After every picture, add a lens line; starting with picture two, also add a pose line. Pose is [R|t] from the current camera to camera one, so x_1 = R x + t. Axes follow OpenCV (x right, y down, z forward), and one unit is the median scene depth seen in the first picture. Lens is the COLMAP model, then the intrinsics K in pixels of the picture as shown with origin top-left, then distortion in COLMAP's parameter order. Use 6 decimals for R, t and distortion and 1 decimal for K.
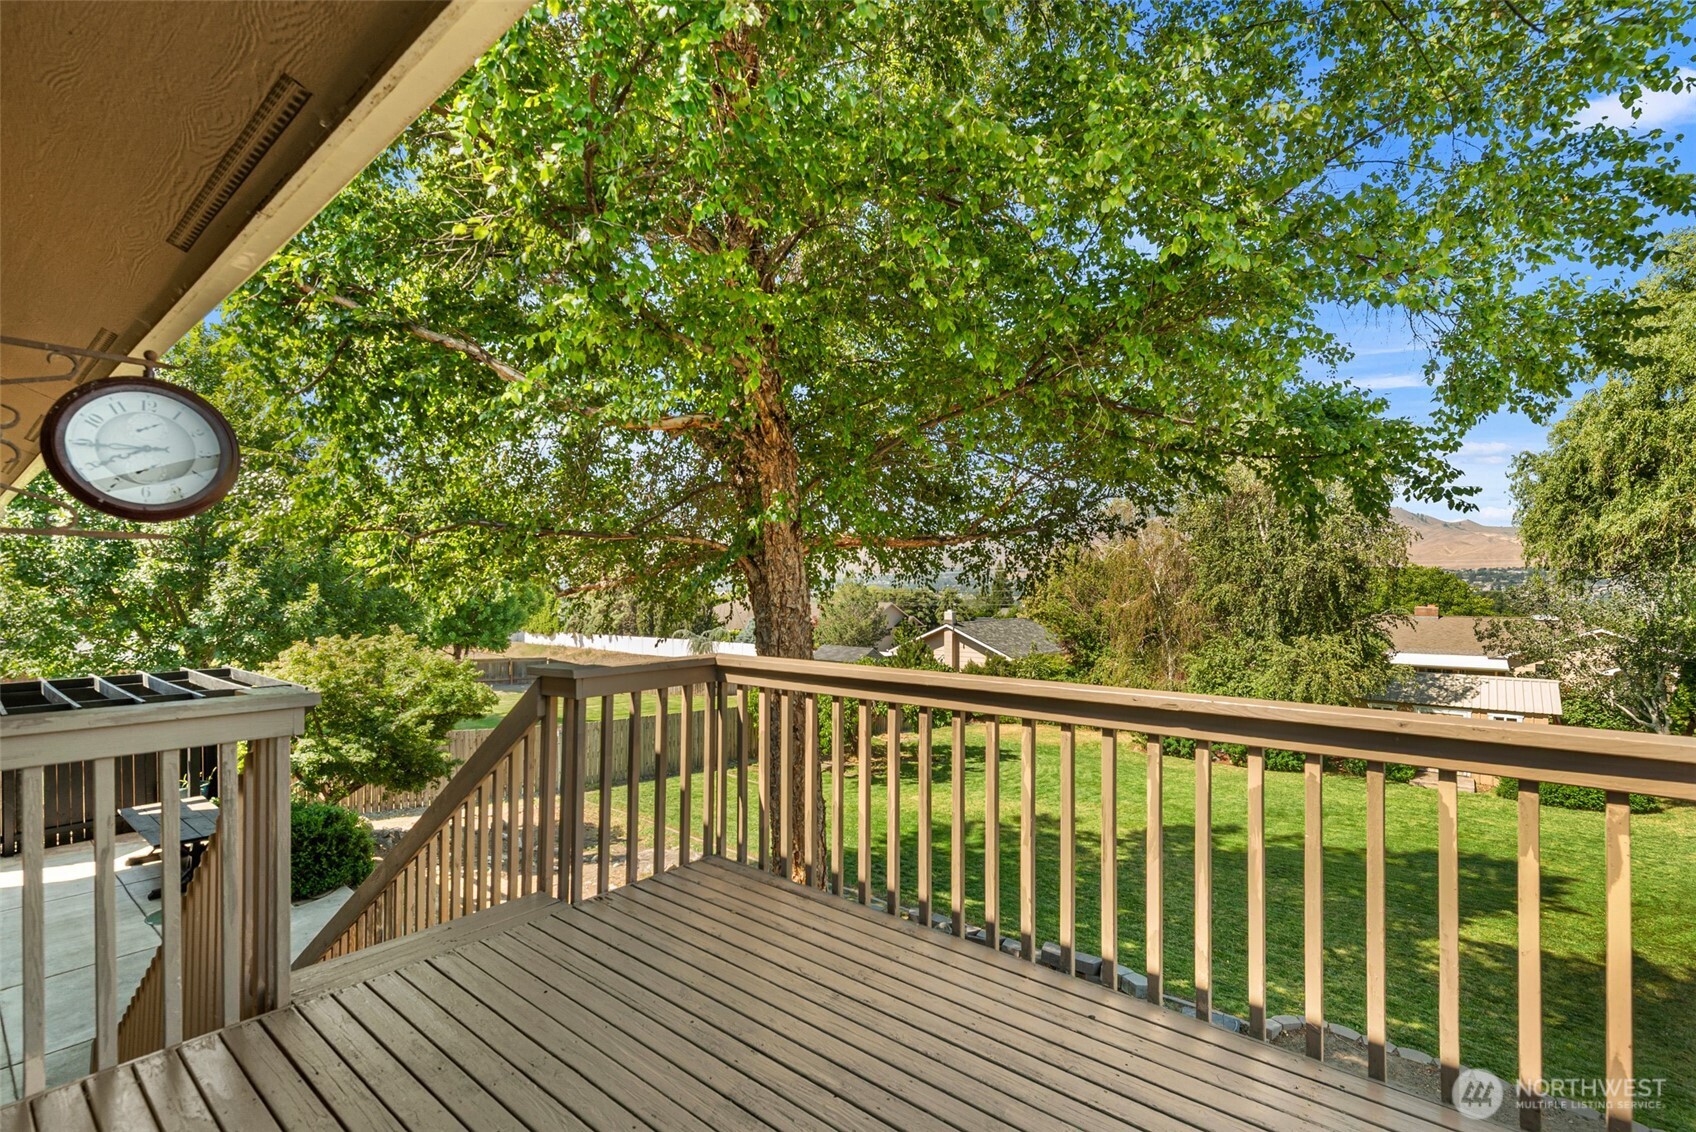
lens RADIAL K [[750.8, 0, 849.7], [0, 750.8, 577.0], [0, 0, 1]] dist [0.001035, -0.001092]
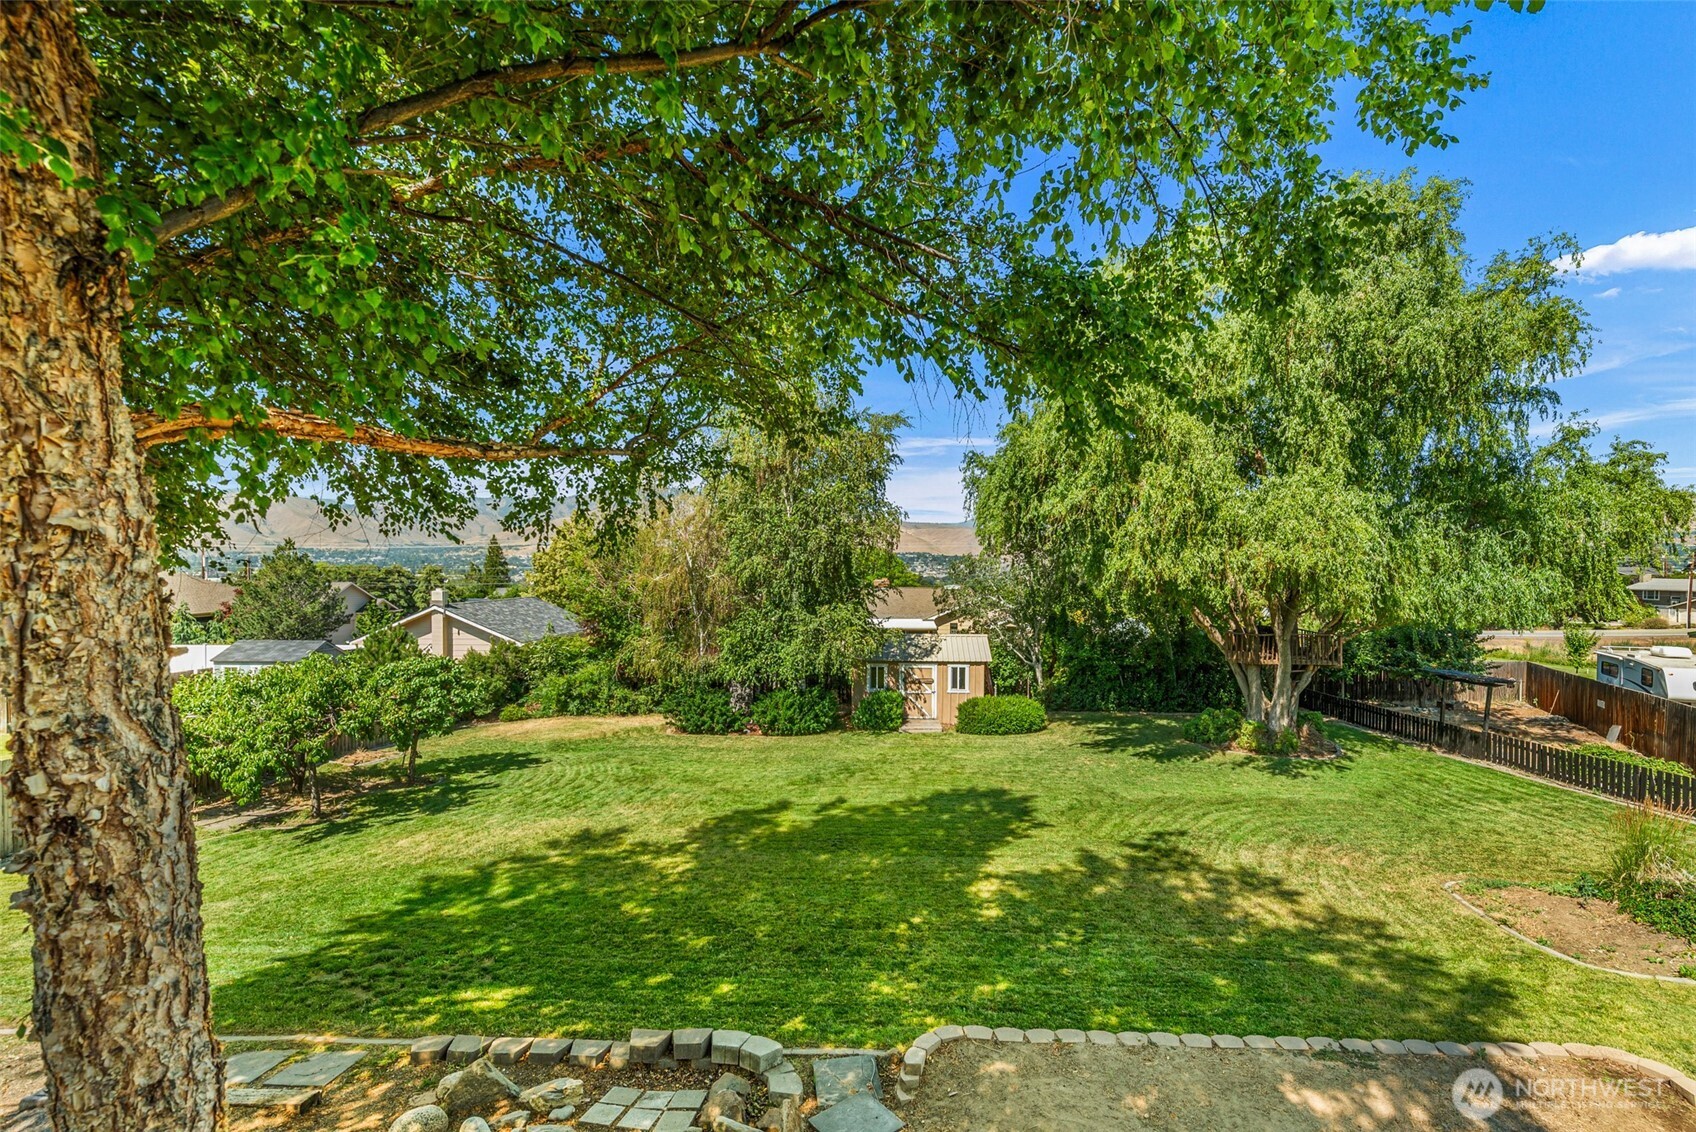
lens RADIAL K [[750.8, 0, 852.7], [0, 750.8, 578.3], [0, 0, 1]] dist [0.001035, -0.001092]
pose [[0.797455, -0.007980, 0.603326, -0.000934], [-0.009482, 0.999623, 0.025755, 0.011785], [-0.603304, -0.026260, 0.797079, 0.124421]]
